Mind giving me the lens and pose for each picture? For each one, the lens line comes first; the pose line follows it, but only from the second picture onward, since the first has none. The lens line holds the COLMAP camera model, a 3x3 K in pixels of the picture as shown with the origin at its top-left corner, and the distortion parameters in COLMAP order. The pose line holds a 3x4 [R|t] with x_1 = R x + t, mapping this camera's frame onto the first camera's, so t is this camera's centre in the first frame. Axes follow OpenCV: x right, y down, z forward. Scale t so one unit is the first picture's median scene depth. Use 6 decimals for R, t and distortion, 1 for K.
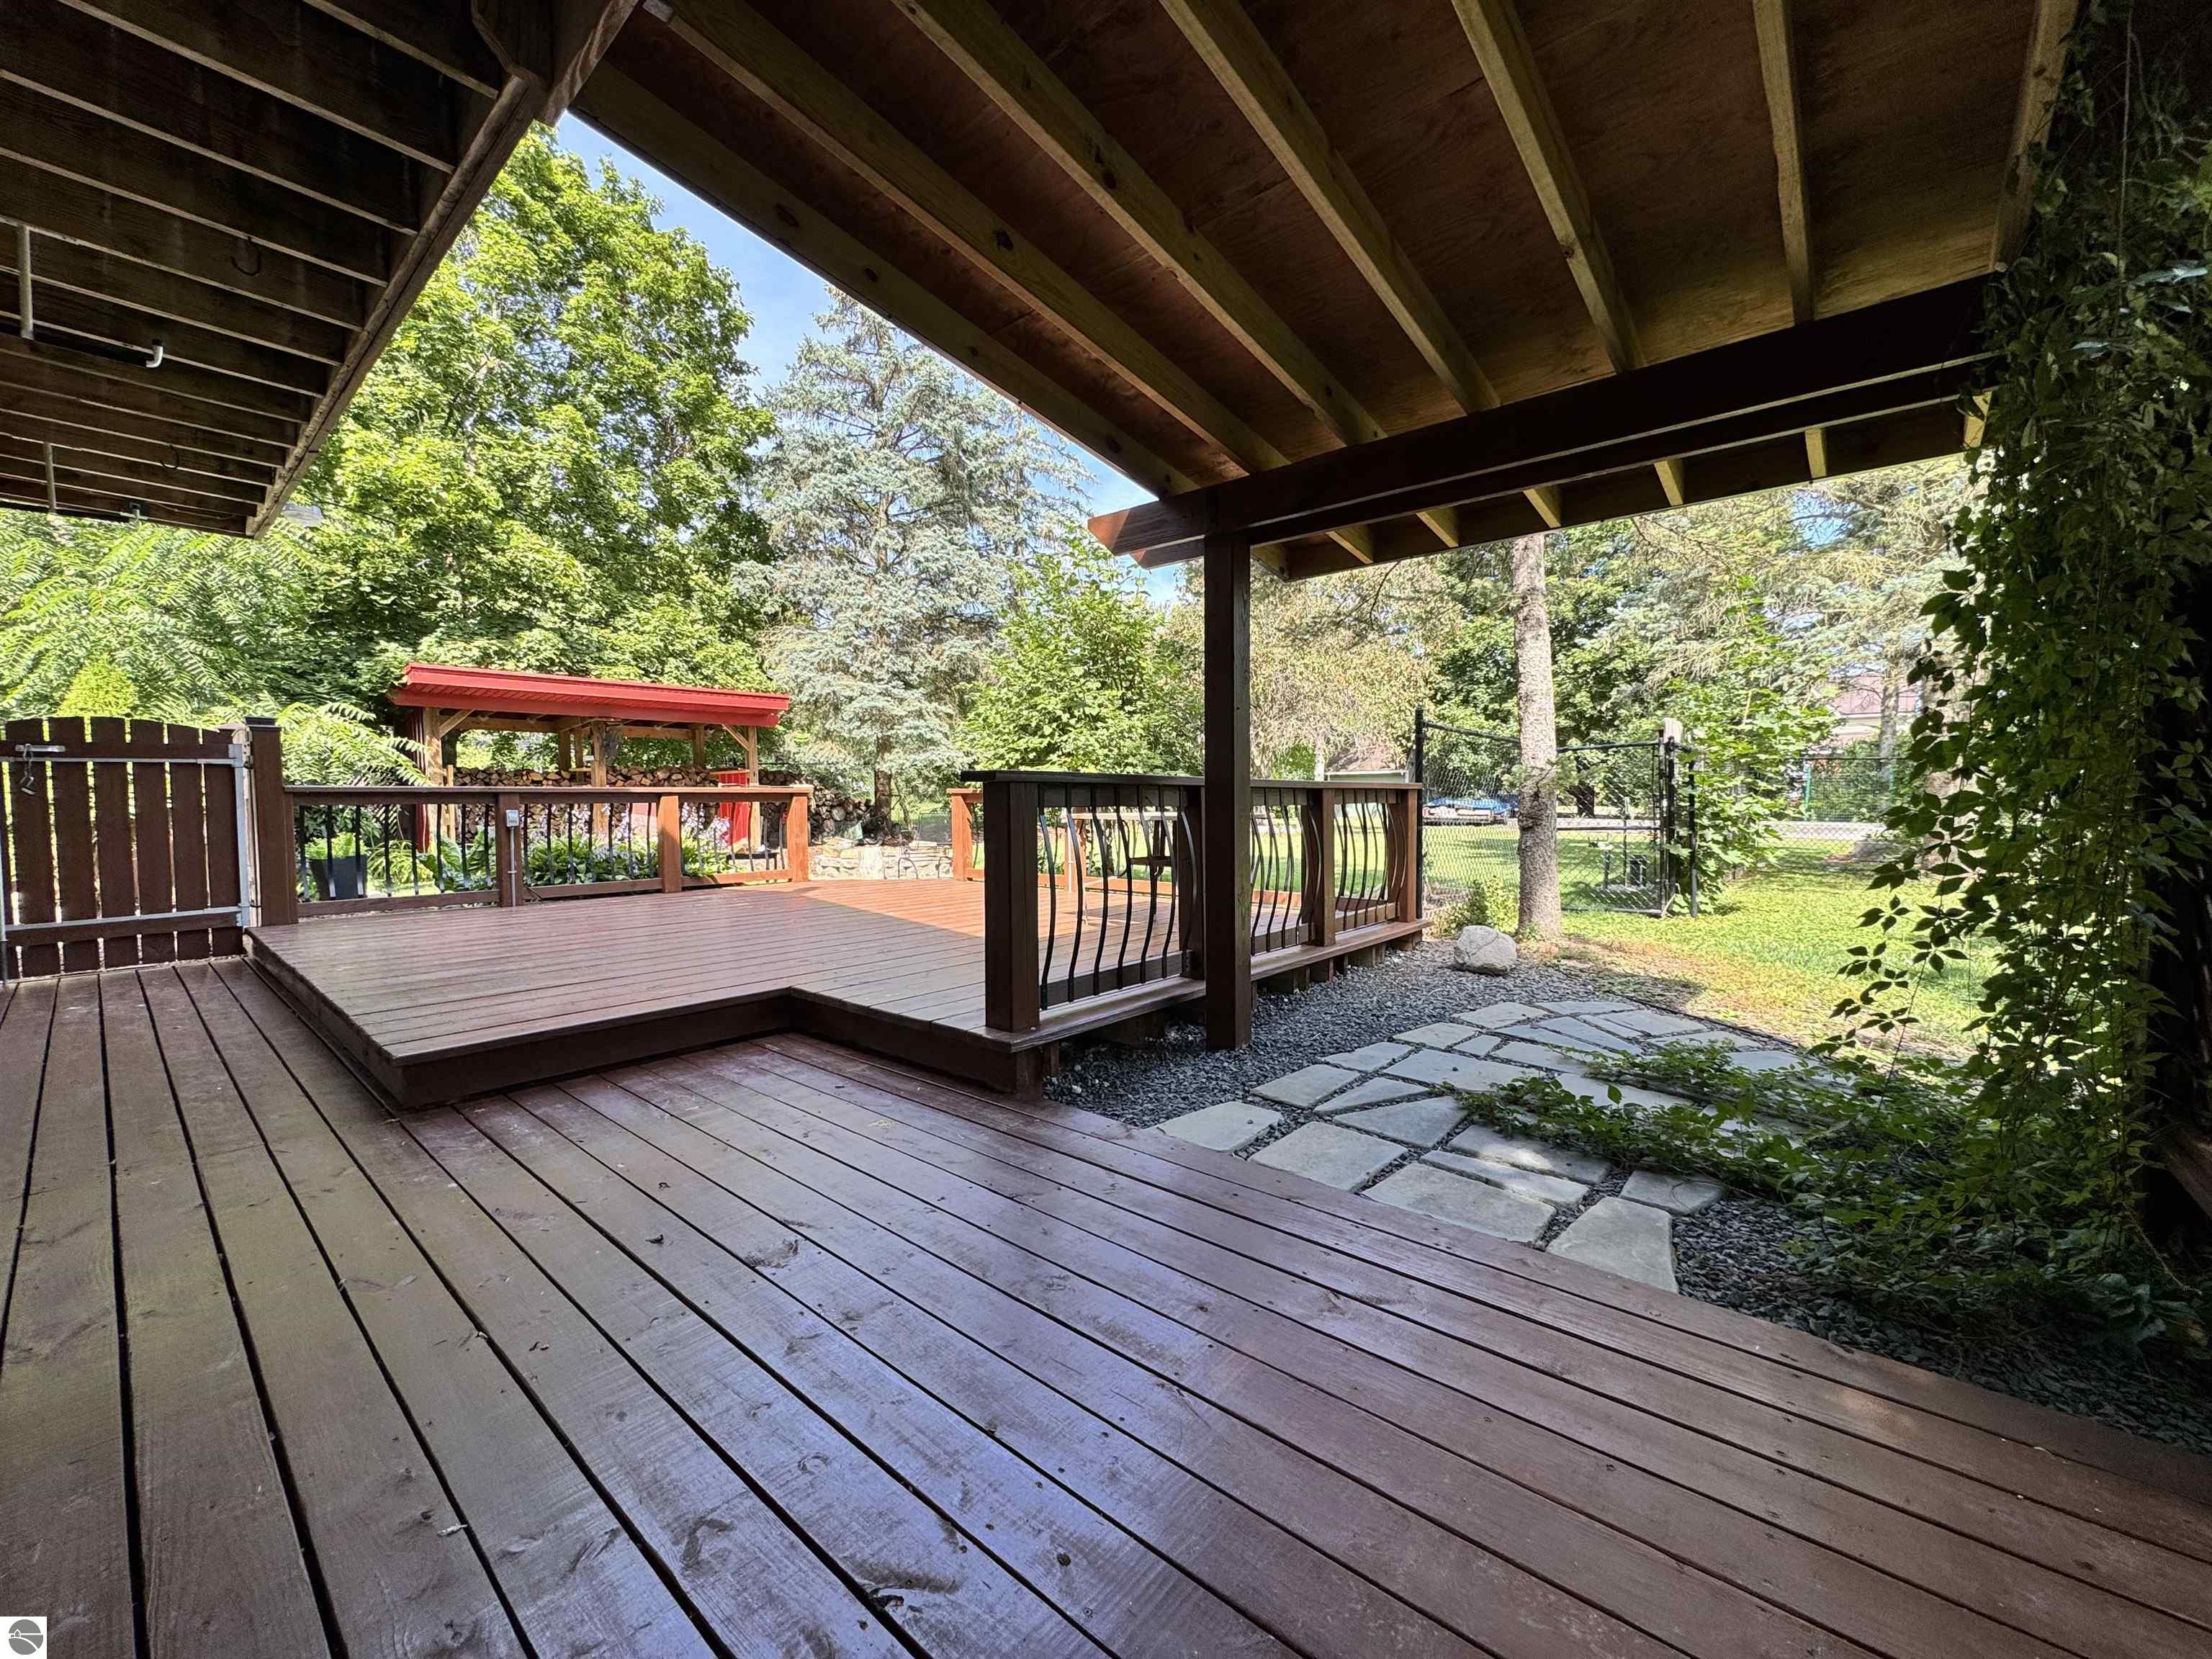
lens RADIAL K [[886.8, 0, 1095.5], [0, 886.8, 822.4], [0, 0, 1]] dist [-0.002274, -0.000085]
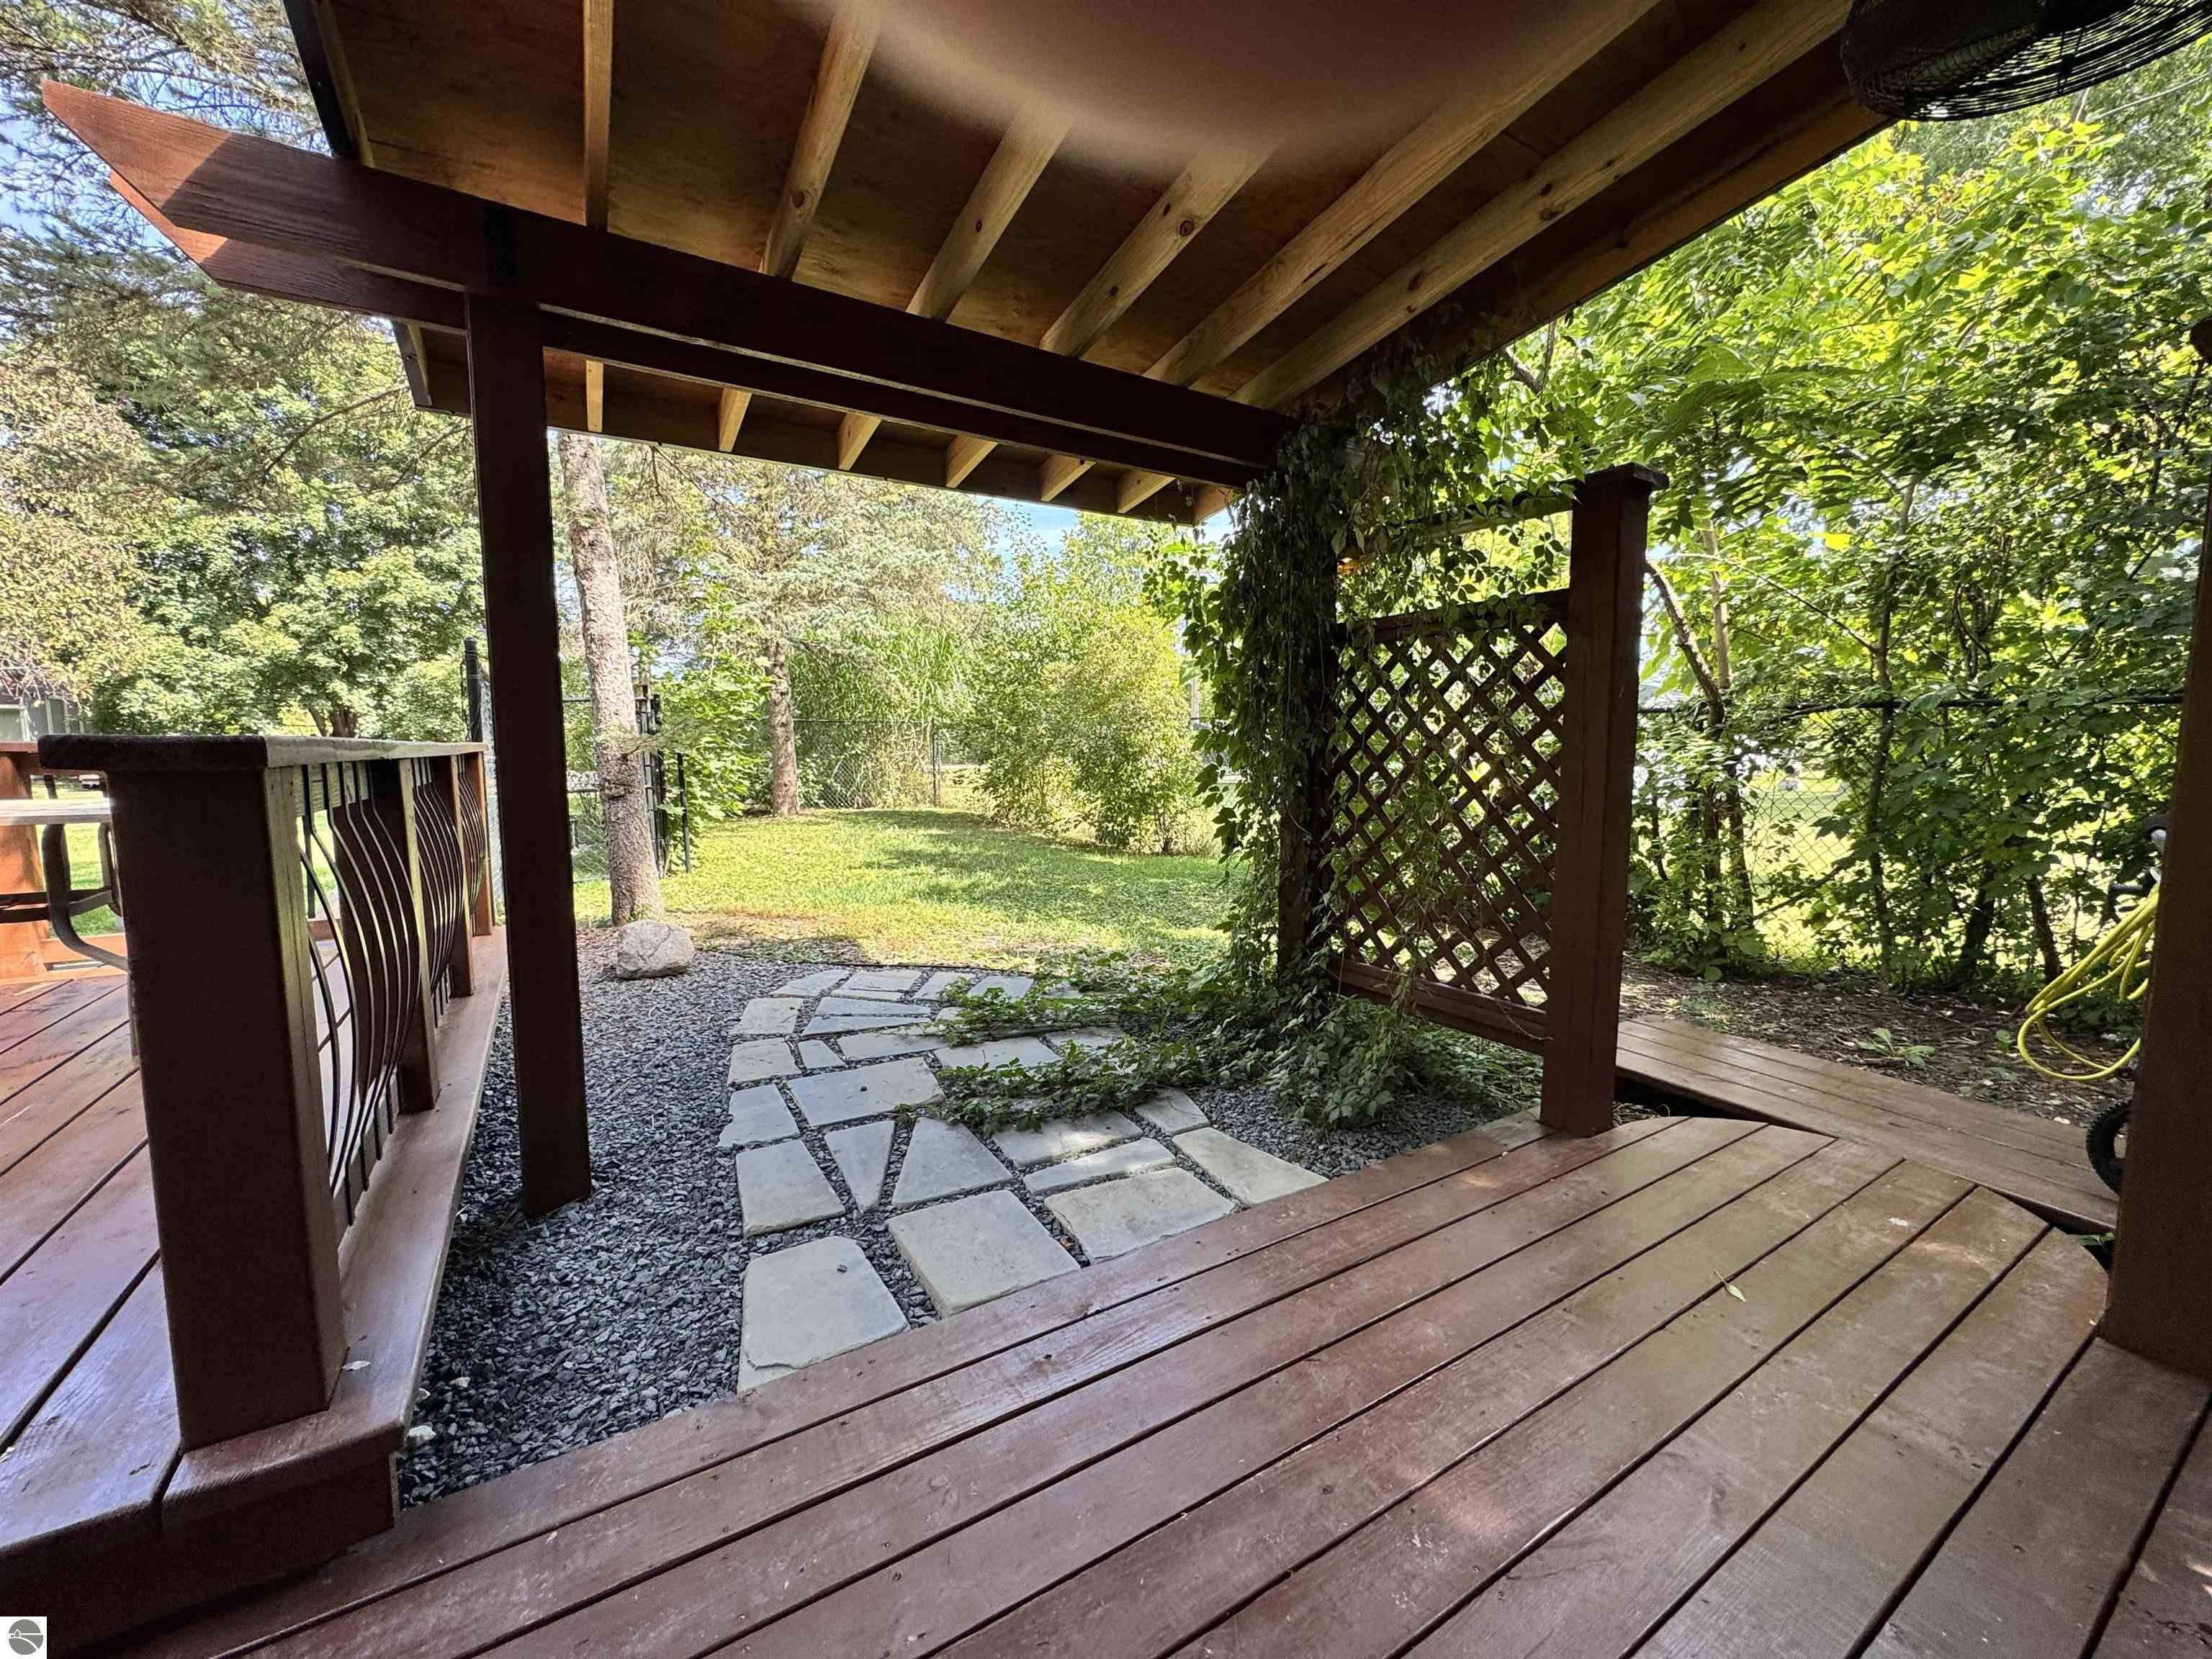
lens RADIAL K [[886.8, 0, 1098.5], [0, 886.8, 822.4], [0, 0, 1]] dist [-0.002274, -0.000085]
pose [[0.288740, -0.081363, 0.953944, -0.269129], [0.022931, 0.996684, 0.078068, -0.034738], [-0.957133, -0.000666, 0.289649, 0.431098]]
